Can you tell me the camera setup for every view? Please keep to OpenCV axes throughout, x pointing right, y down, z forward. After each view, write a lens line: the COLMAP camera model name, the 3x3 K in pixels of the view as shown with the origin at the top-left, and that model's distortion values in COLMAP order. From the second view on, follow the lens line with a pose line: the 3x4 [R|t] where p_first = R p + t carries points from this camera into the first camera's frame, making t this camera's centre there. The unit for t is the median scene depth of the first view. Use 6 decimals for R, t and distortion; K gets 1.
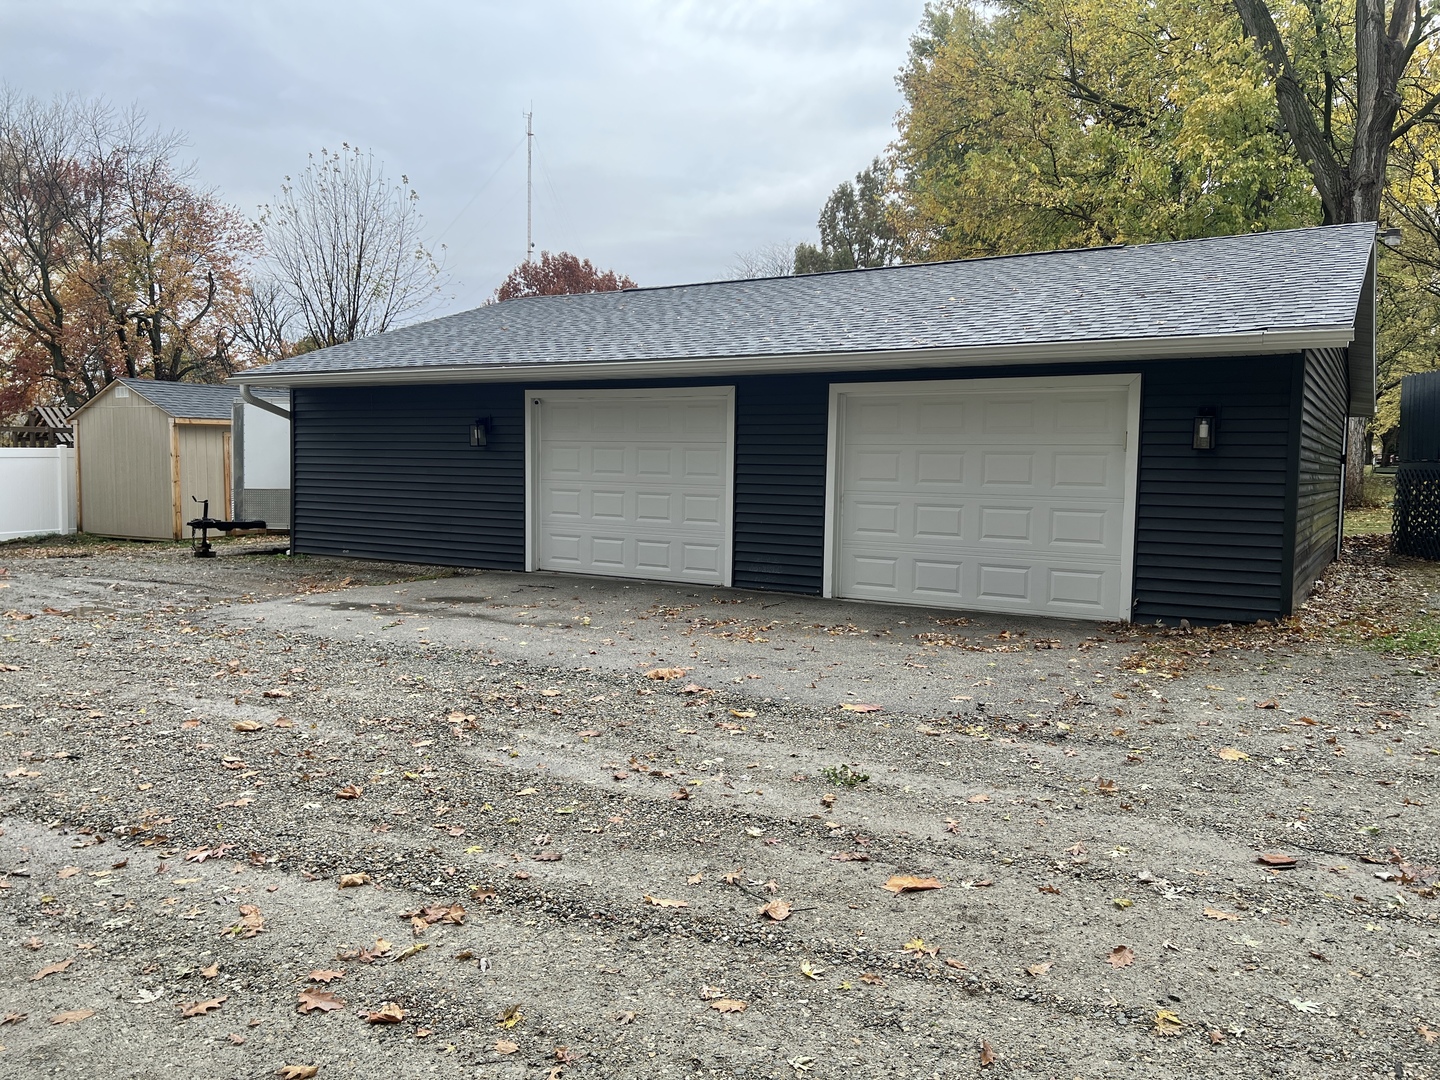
lens RADIAL K [[1092.1, 0, 723.0], [0, 1092.1, 542.6], [0, 0, 1]] dist [0.056809, -0.008380]
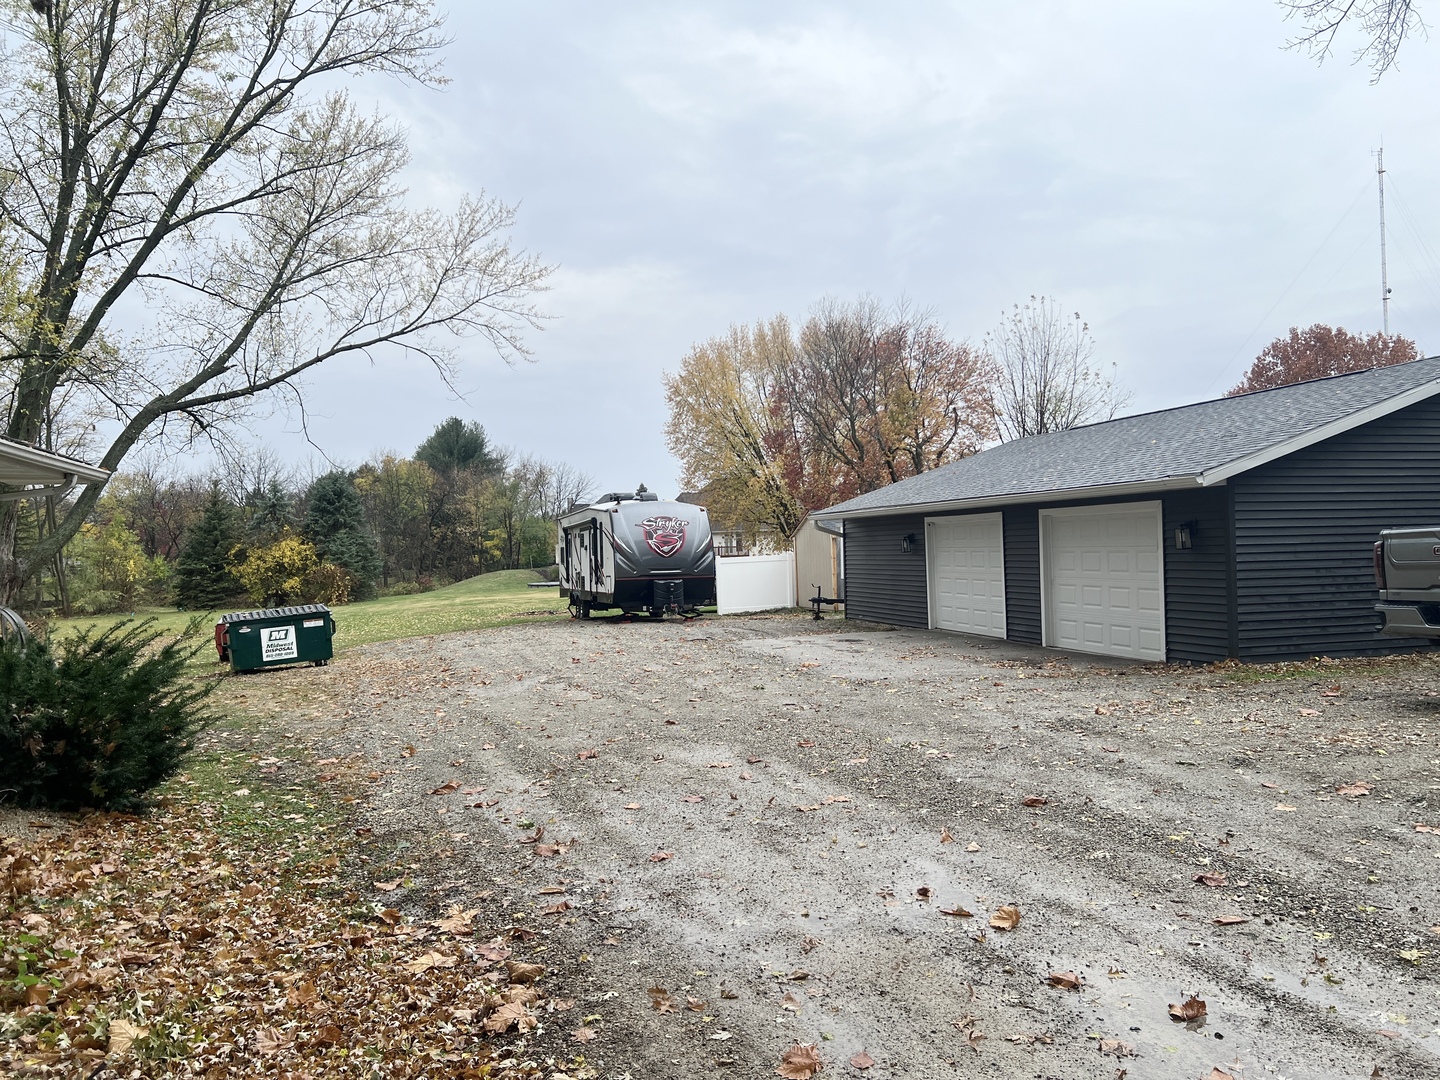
lens RADIAL K [[1092.1, 0, 725.1], [0, 1092.1, 546.8], [0, 0, 1]] dist [0.056809, -0.008380]
pose [[0.737604, -0.035570, -0.674296, 0.627884], [-0.010793, 0.997863, -0.064445, 0.011295], [0.675147, 0.054812, 0.735644, -0.352675]]
